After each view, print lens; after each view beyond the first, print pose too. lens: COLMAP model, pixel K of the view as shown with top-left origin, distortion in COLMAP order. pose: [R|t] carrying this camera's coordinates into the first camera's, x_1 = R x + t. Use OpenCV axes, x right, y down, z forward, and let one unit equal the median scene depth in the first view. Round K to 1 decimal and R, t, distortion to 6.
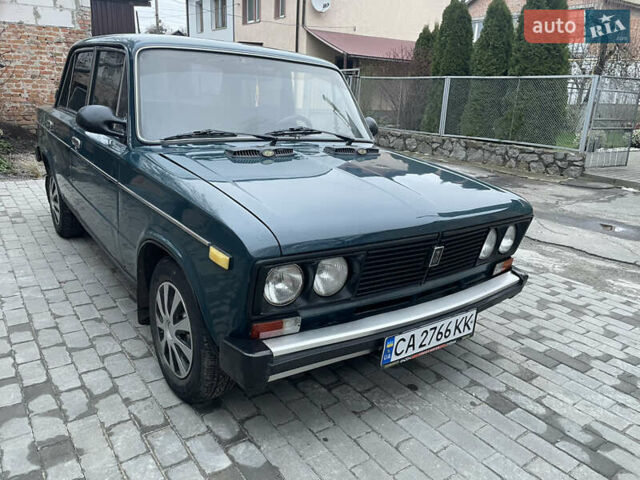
lens RADIAL K [[486.0, 0, 320.5], [0, 486.0, 228.7], [0, 0, 1]] dist [0.091413, -0.114353]
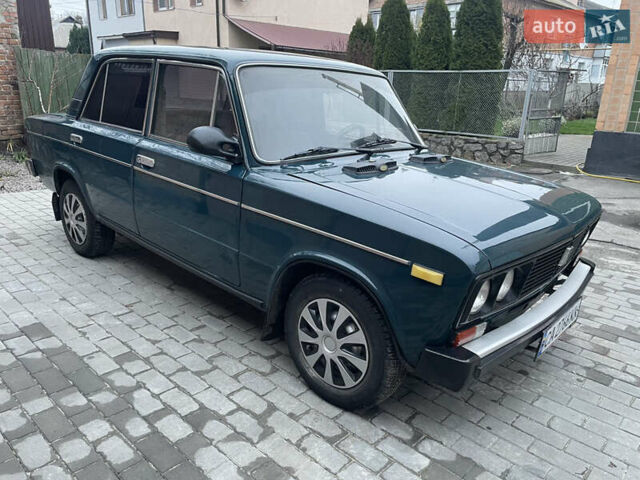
lens RADIAL K [[486.2, 0, 321.7], [0, 486.2, 237.9], [0, 0, 1]] dist [0.096676, -0.122785]
pose [[0.981959, -0.068468, 0.176266, -0.407264], [0.061637, 0.997131, 0.043946, -0.055478], [-0.178769, -0.032289, 0.983361, -0.012633]]
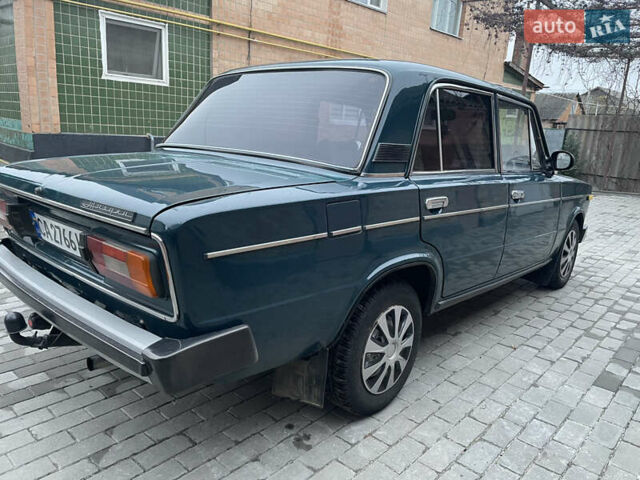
lens RADIAL K [[486.2, 0, 321.7], [0, 486.2, 237.9], [0, 0, 1]] dist [0.096676, -0.122785]
pose [[-0.203635, -0.286855, 0.936081, -1.643436], [0.197689, 0.924373, 0.326273, -0.596995], [-0.958880, 0.251494, -0.131526, 1.848838]]
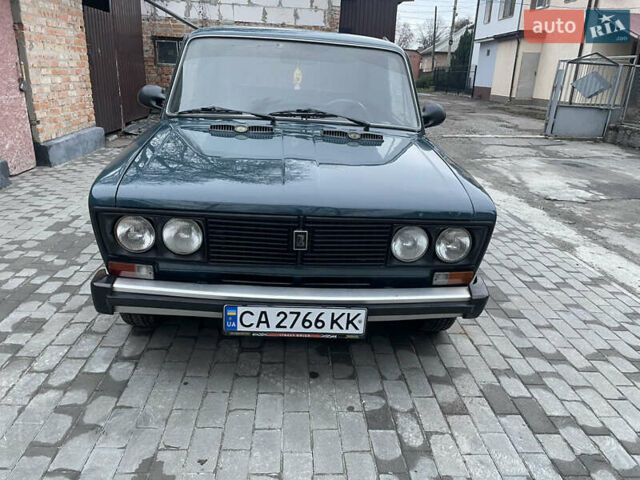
lens RADIAL K [[486.2, 0, 321.7], [0, 486.2, 237.9], [0, 0, 1]] dist [0.096676, -0.122785]
pose [[0.842398, 0.165592, -0.512781, 0.608846], [-0.151901, 0.985994, 0.068863, -0.016673], [0.517002, 0.019882, 0.855753, 0.150469]]
